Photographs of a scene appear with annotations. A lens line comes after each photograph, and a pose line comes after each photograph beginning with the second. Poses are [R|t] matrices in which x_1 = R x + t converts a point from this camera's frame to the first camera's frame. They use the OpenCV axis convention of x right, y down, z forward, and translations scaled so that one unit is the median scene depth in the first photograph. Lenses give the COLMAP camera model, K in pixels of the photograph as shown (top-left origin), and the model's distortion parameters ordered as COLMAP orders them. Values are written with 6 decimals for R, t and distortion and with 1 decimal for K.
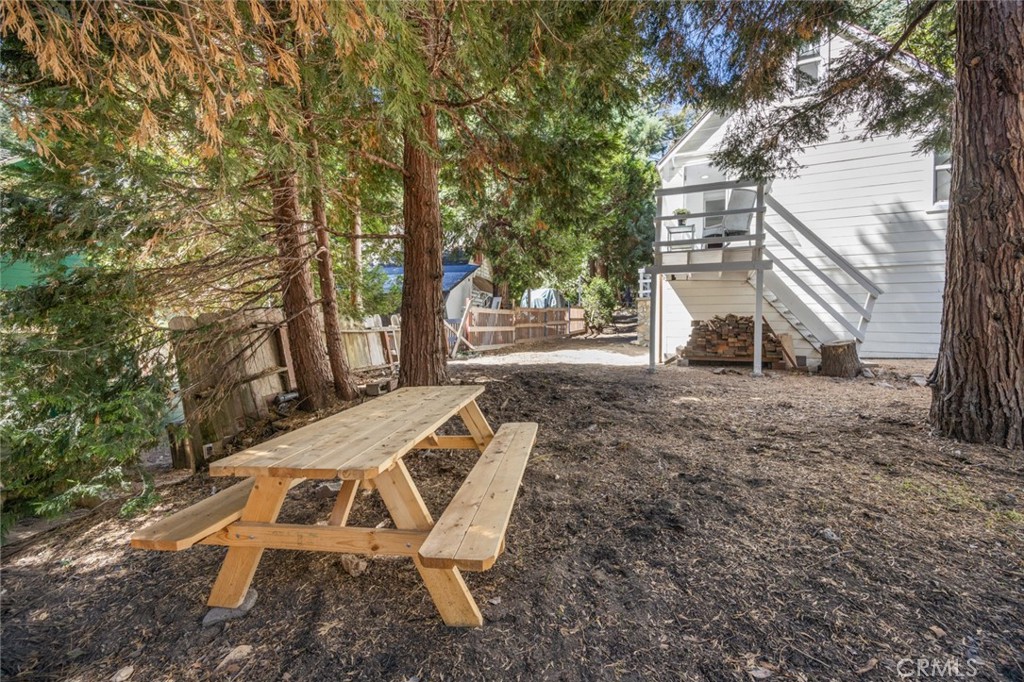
lens RADIAL K [[404.1, 0, 514.4], [0, 404.1, 334.0], [0, 0, 1]] dist [-0.002142, -0.000032]
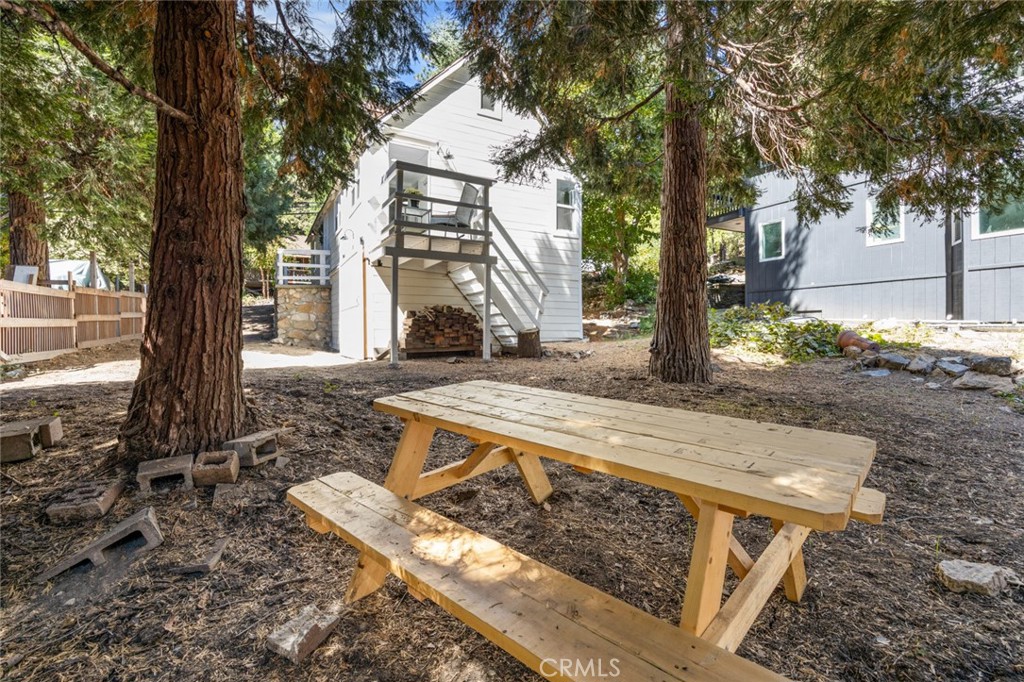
lens RADIAL K [[454.1, 0, 516.7], [0, 454.1, 337.1], [0, 0, 1]] dist [-0.002698, 0.000401]
pose [[0.575910, -0.024923, 0.817133, -0.322964], [0.020173, 0.999664, 0.016273, 0.017302], [-0.817264, 0.007112, 0.576219, 0.210609]]
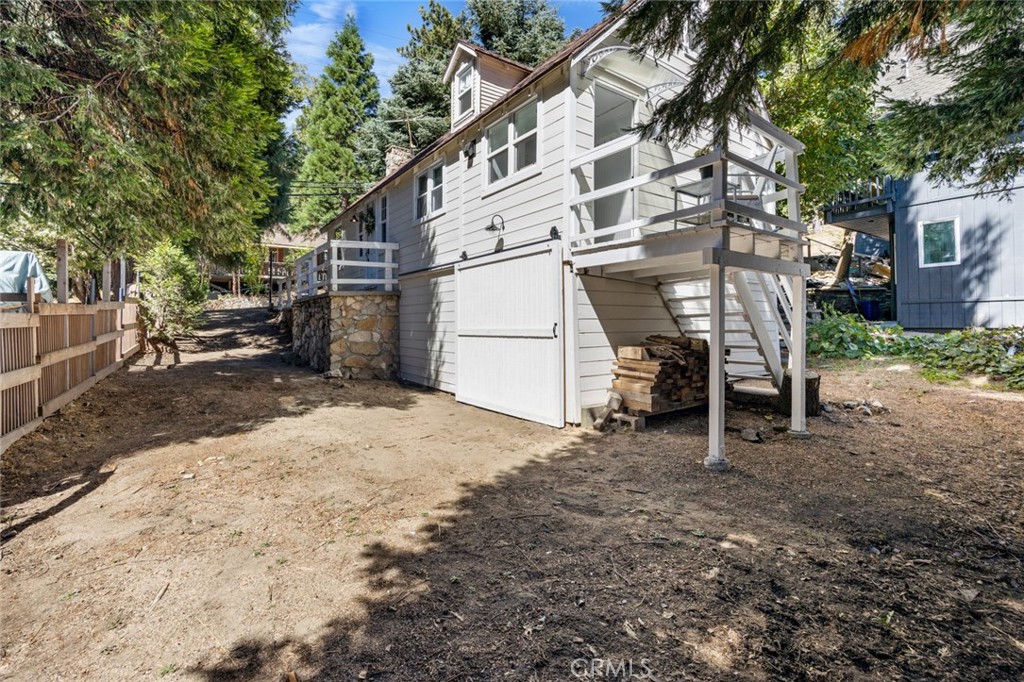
lens RADIAL K [[454.1, 0, 507.2], [0, 454.1, 321.0], [0, 0, 1]] dist [-0.002698, 0.000401]
pose [[0.487644, -0.012301, 0.872956, -0.252223], [0.021379, 0.999769, 0.002146, -0.090390], [-0.872780, 0.017617, 0.487795, 0.981900]]
